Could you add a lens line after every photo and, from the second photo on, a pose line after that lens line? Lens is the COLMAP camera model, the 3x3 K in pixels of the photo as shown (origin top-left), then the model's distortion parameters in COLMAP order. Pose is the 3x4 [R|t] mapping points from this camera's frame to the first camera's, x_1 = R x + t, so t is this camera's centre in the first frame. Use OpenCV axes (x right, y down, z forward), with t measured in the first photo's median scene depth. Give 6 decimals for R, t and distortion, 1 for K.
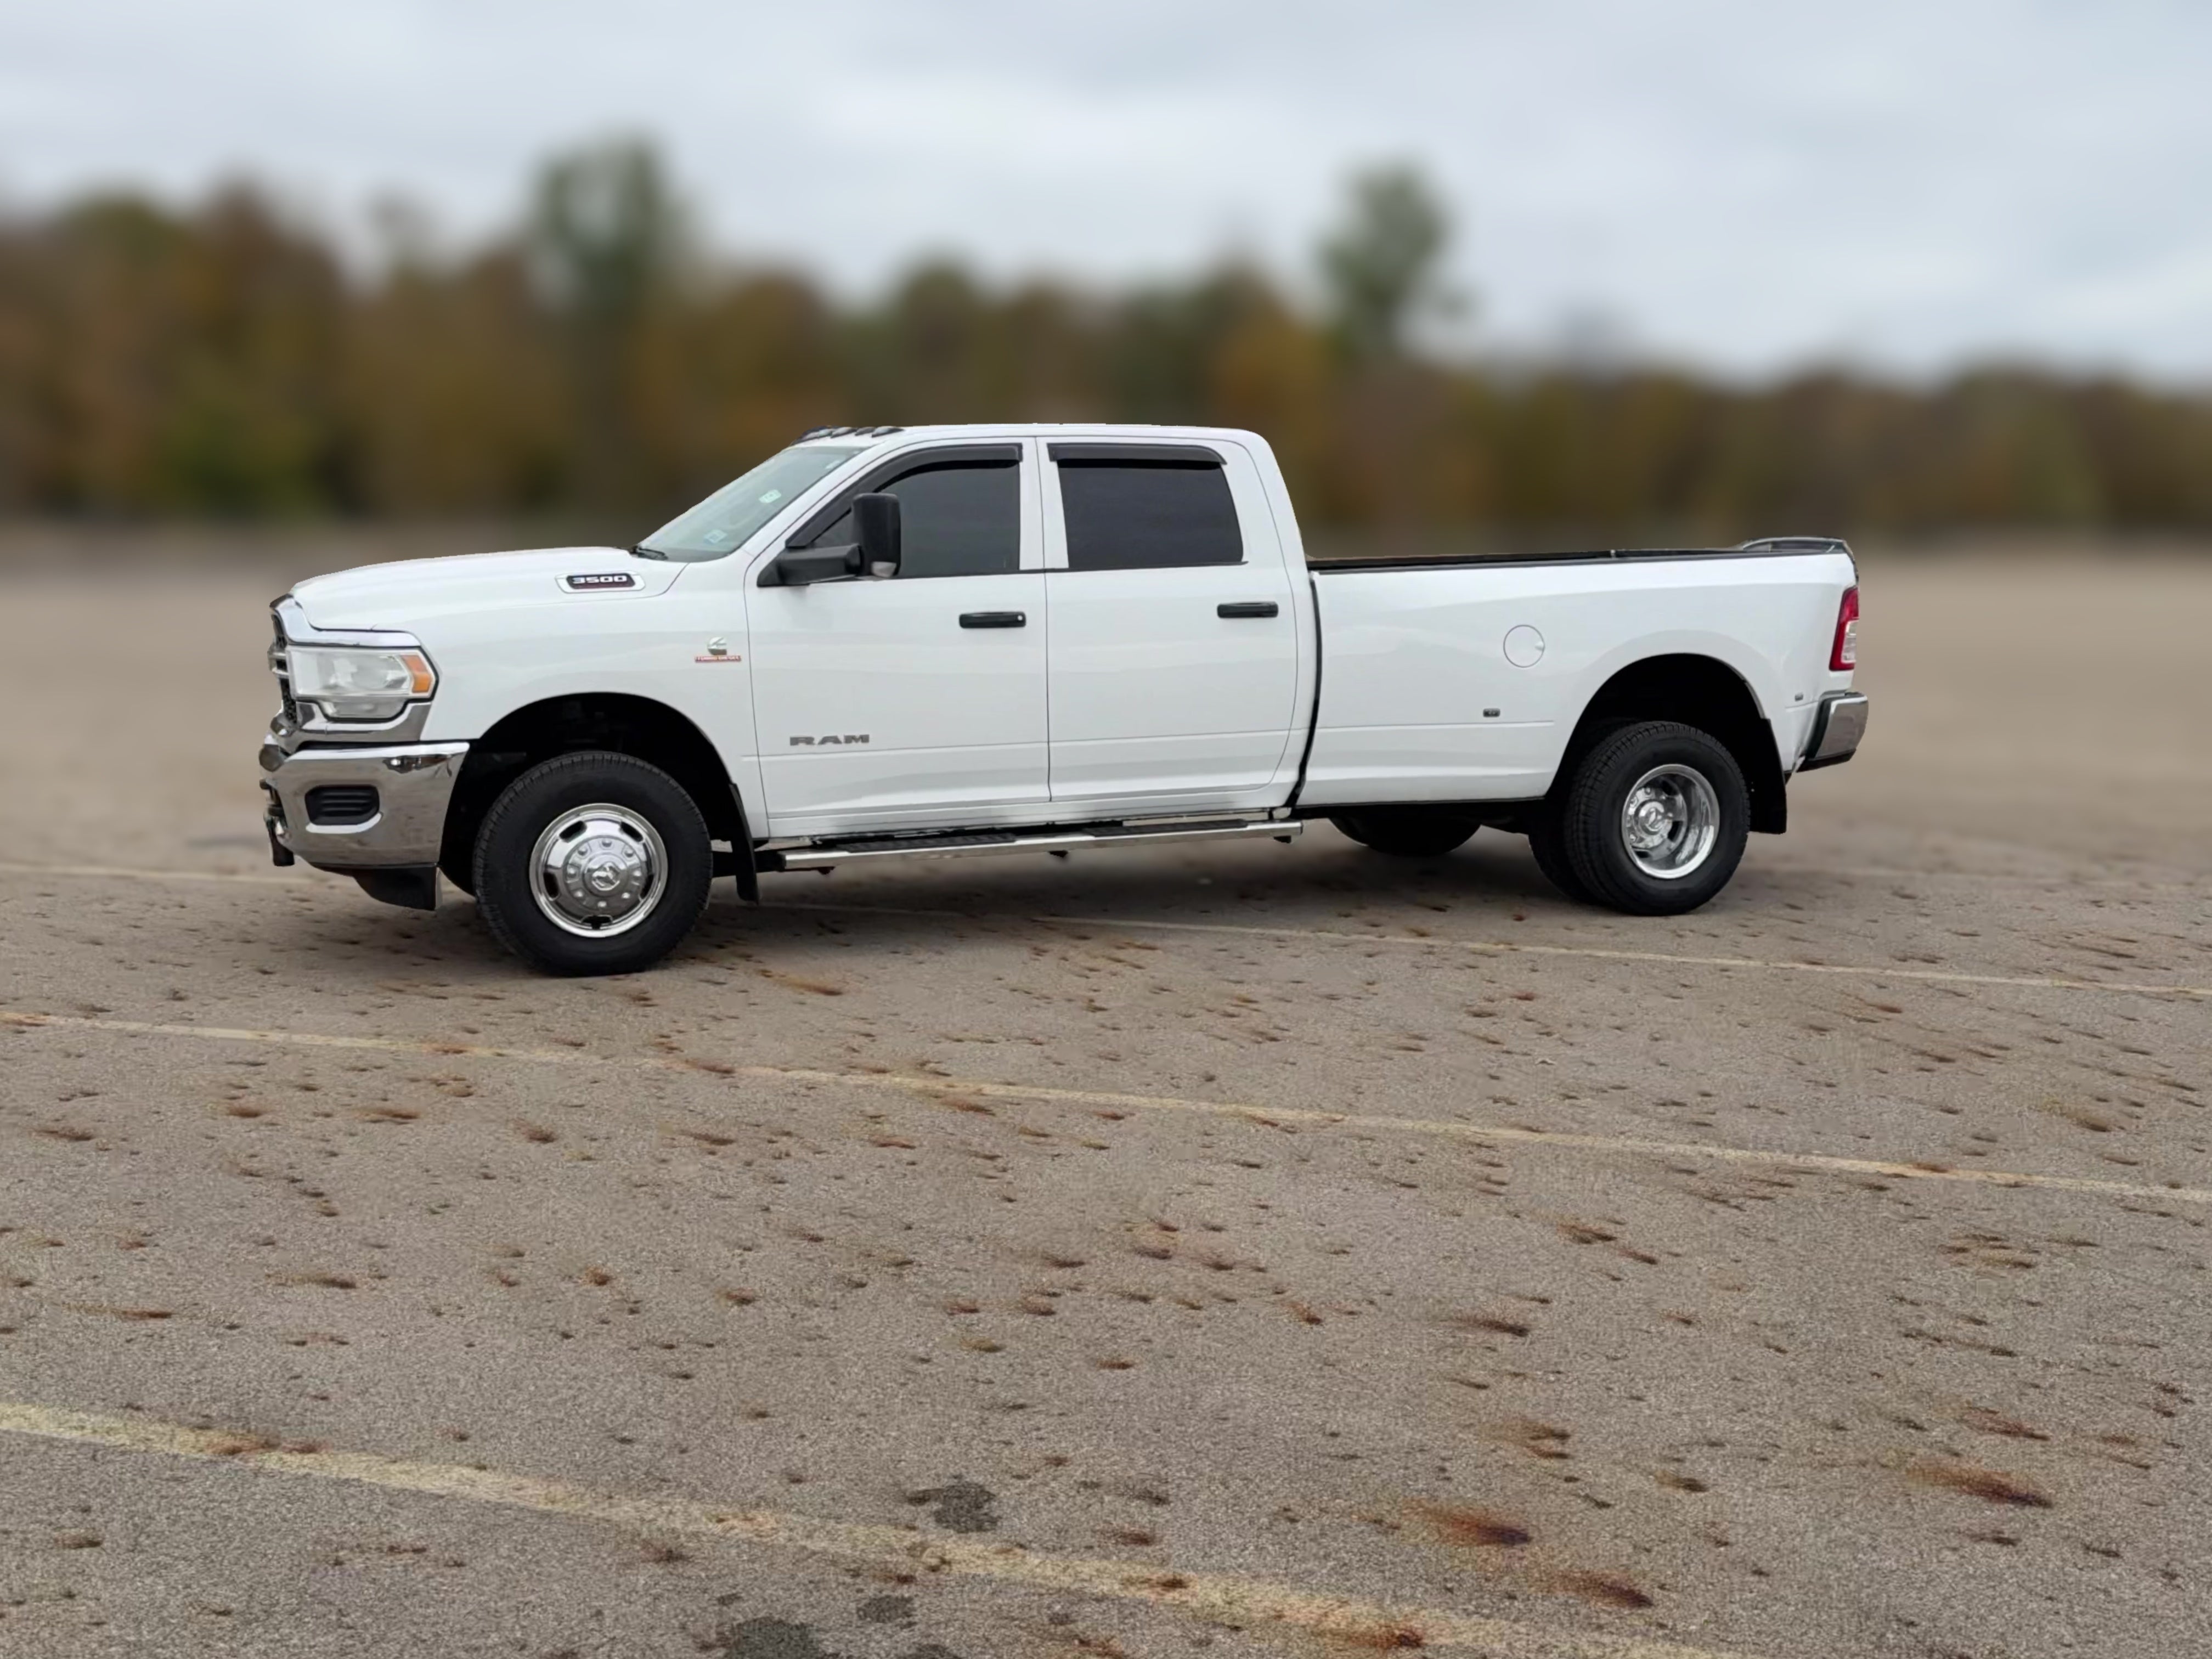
lens RADIAL K [[2273.2, 0, 1106.0], [0, 2273.2, 829.5], [0, 0, 1]] dist [0.142900, -0.373343]
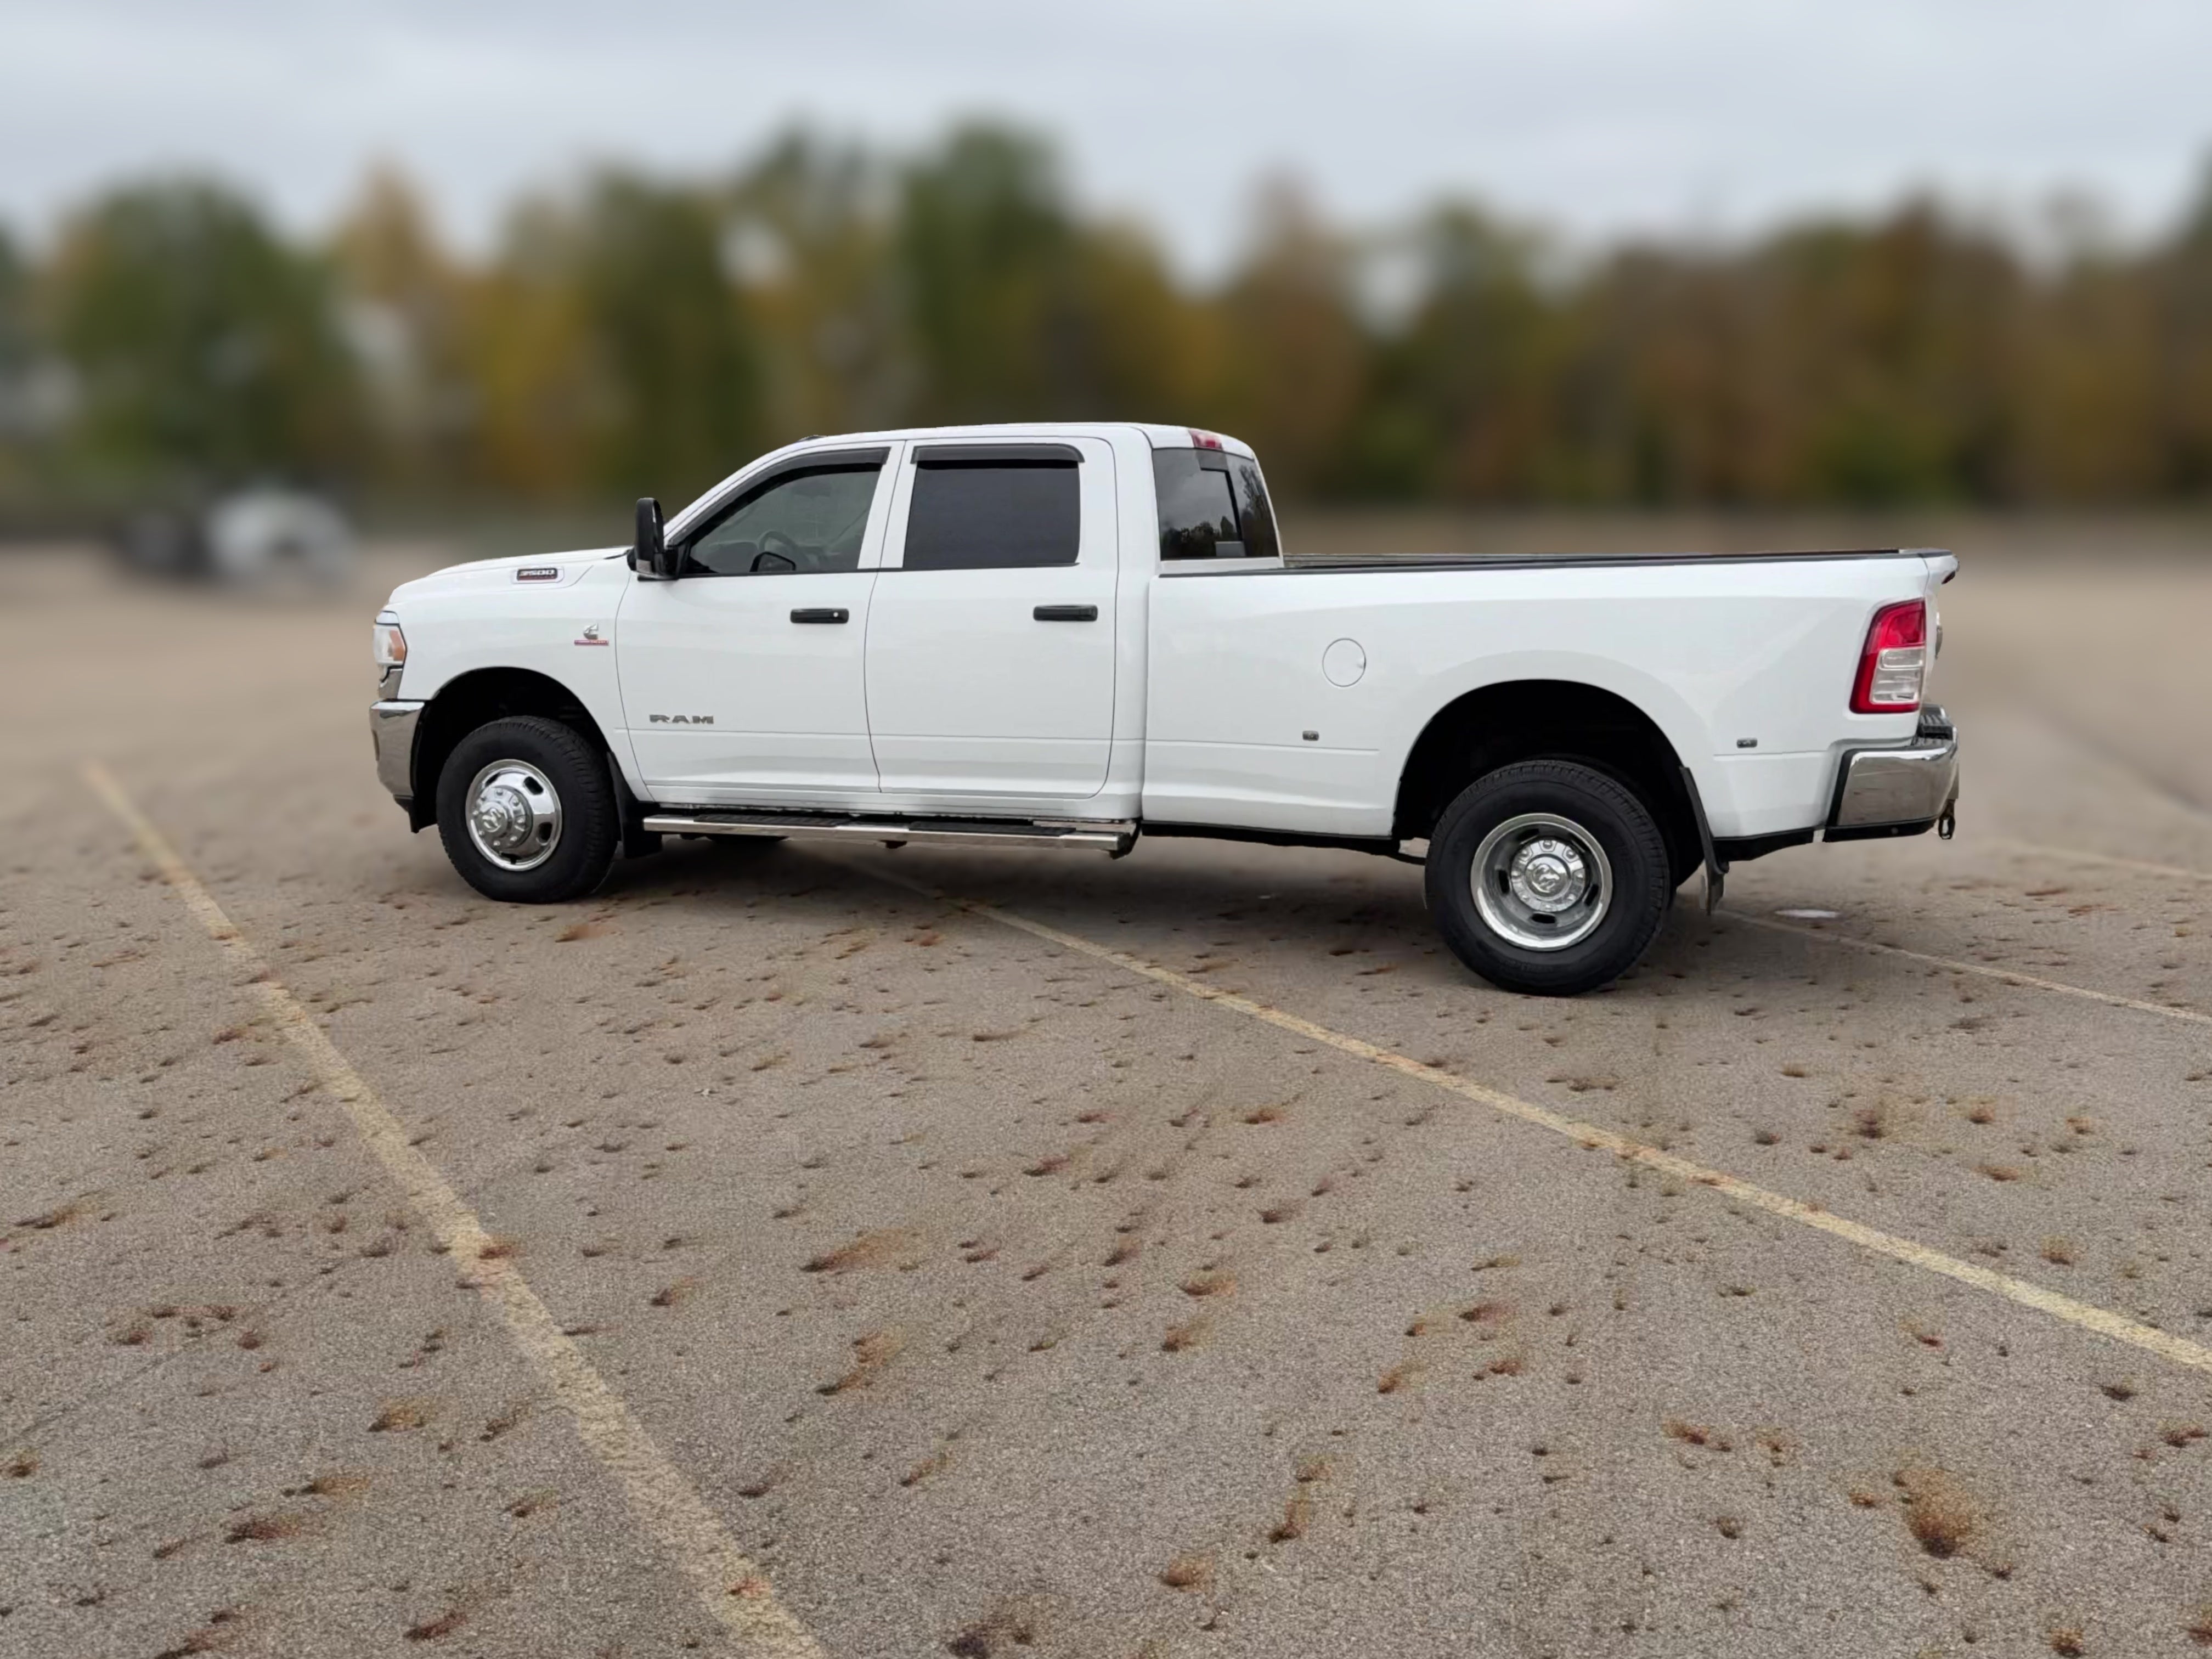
lens RADIAL K [[2131.2, 0, 1106.0], [0, 2131.2, 829.5], [0, 0, 1]] dist [0.116439, -0.238950]
pose [[0.731546, 0.093092, -0.675407, 0.714952], [-0.083843, 0.995399, 0.046385, -0.049425], [0.676617, 0.022695, 0.735985, 0.353655]]
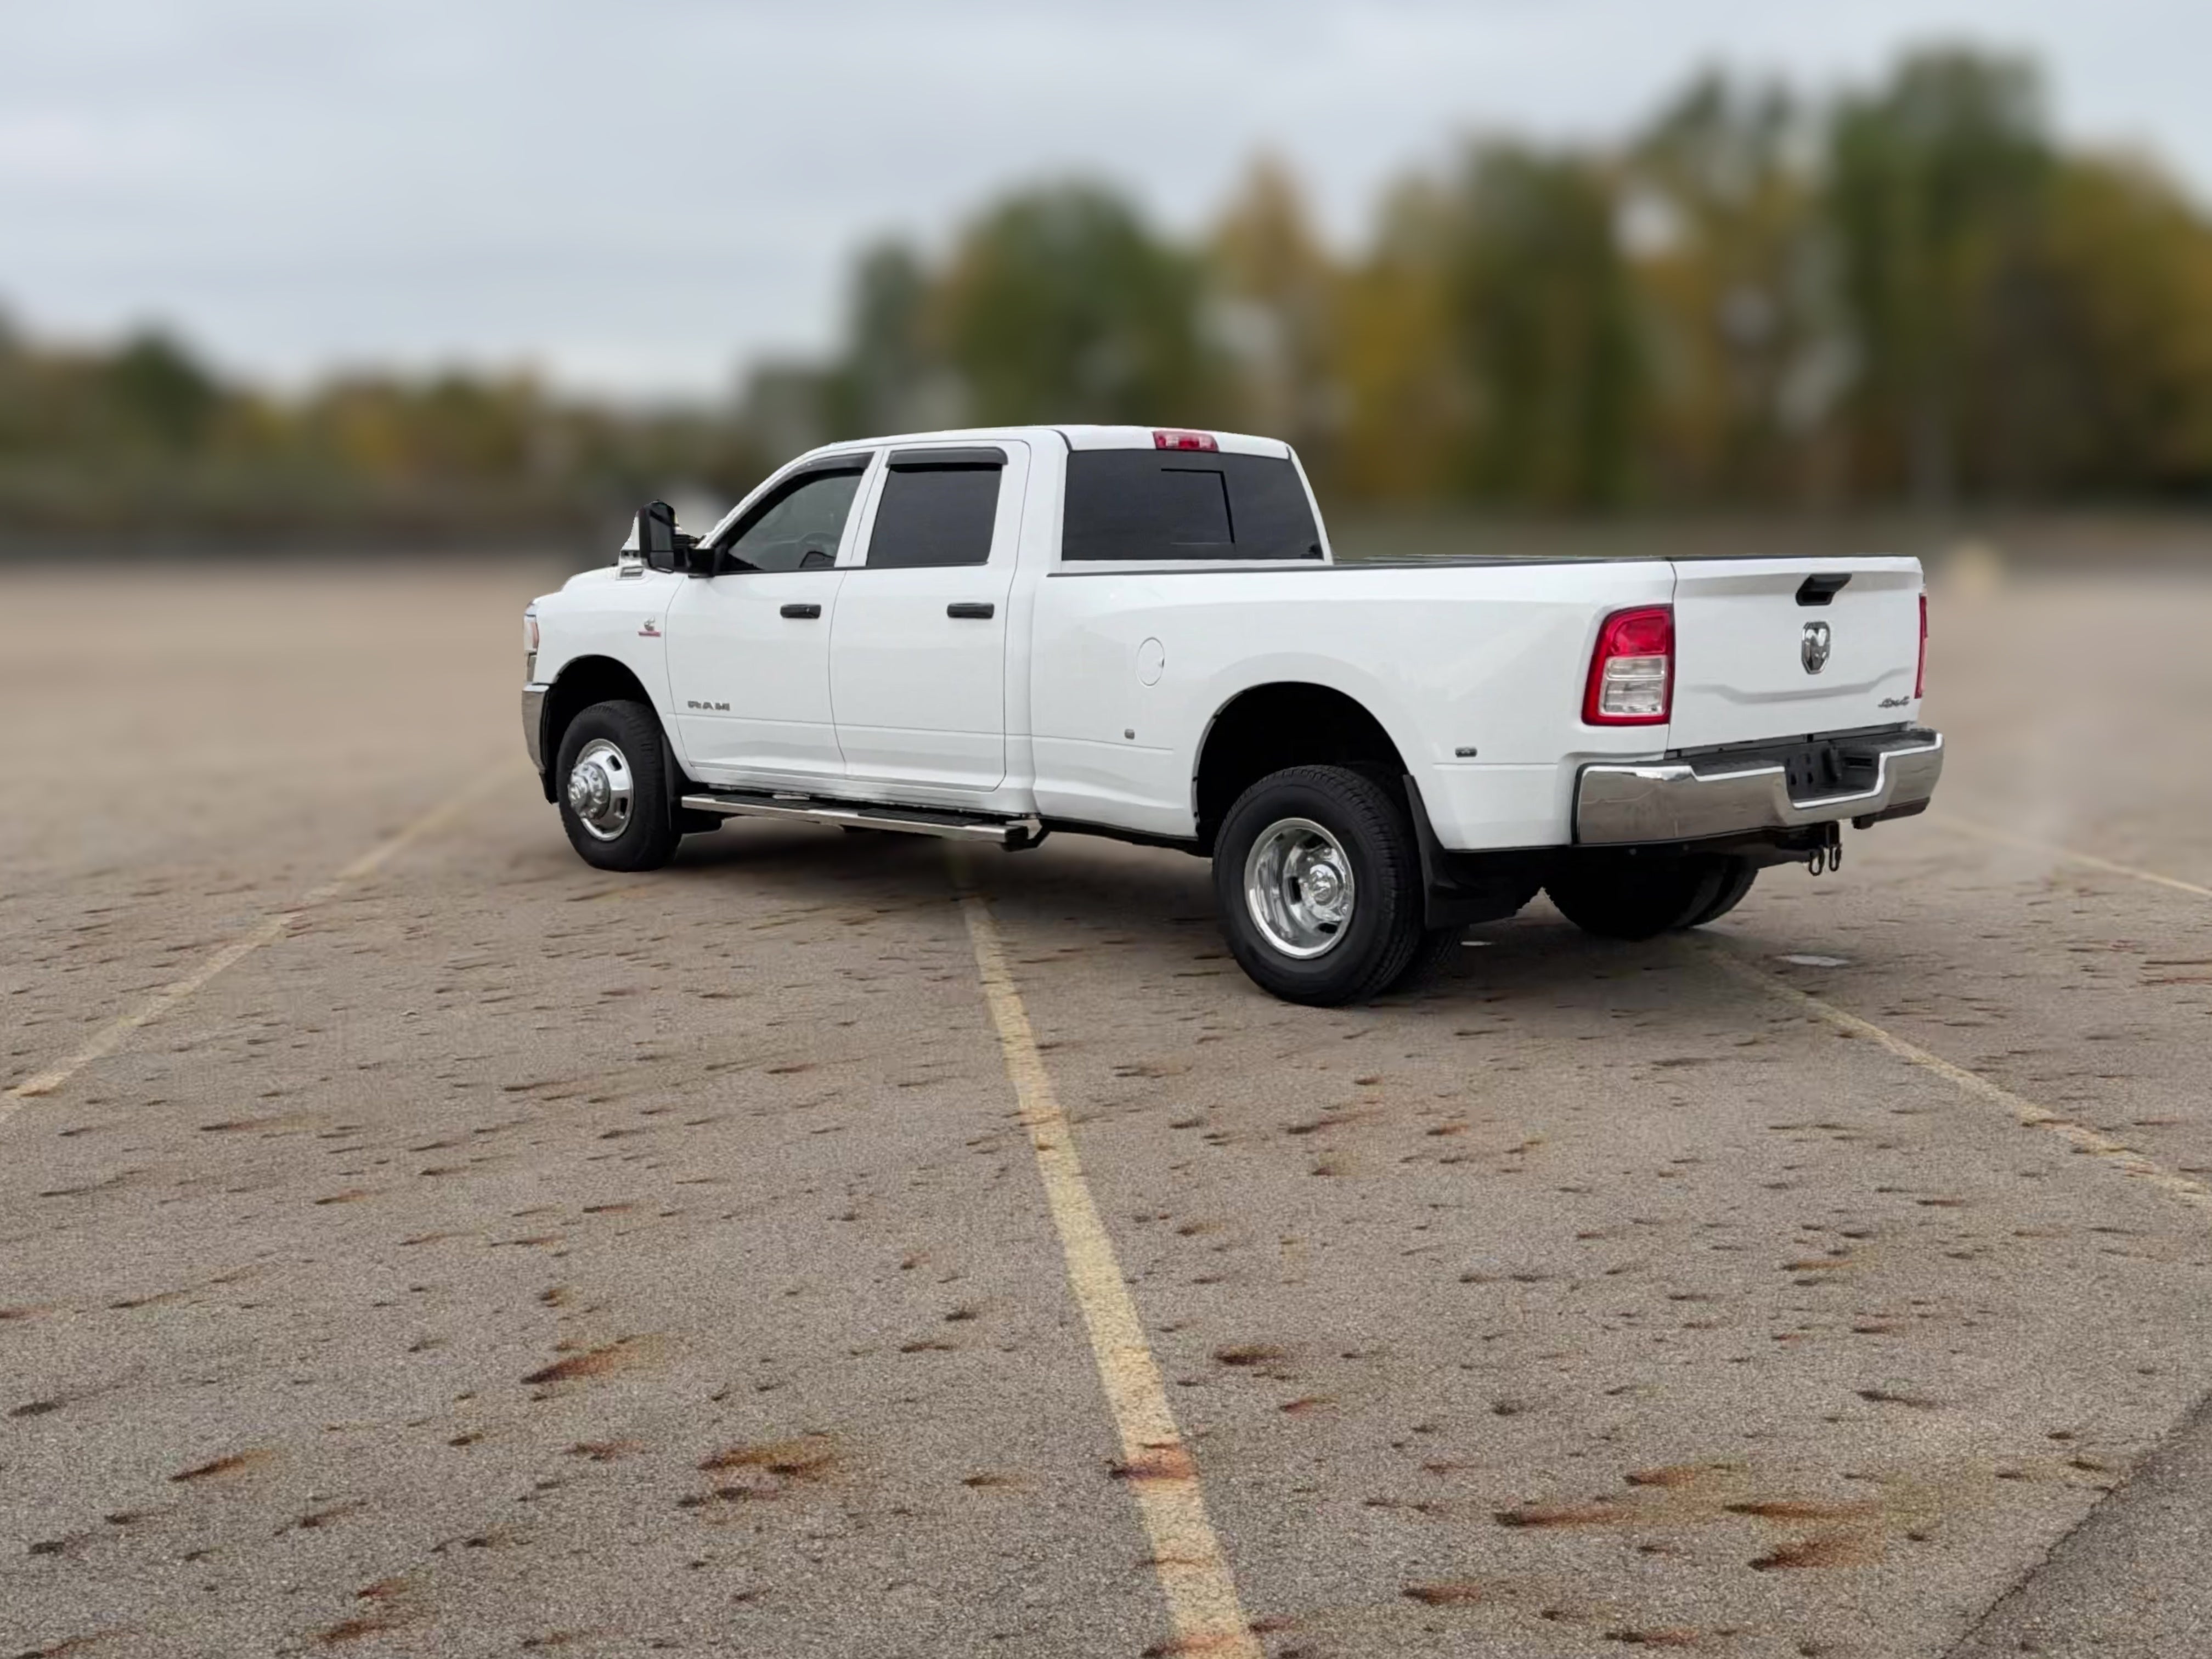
lens RADIAL K [[2435.5, 0, 1106.0], [0, 2435.5, 829.5], [0, 0, 1]] dist [0.175390, -0.403613]
pose [[0.405455, 0.108375, -0.907668, 1.100738], [-0.114109, 0.991181, 0.067374, -0.081995], [0.906965, 0.076256, 0.414246, 0.631291]]
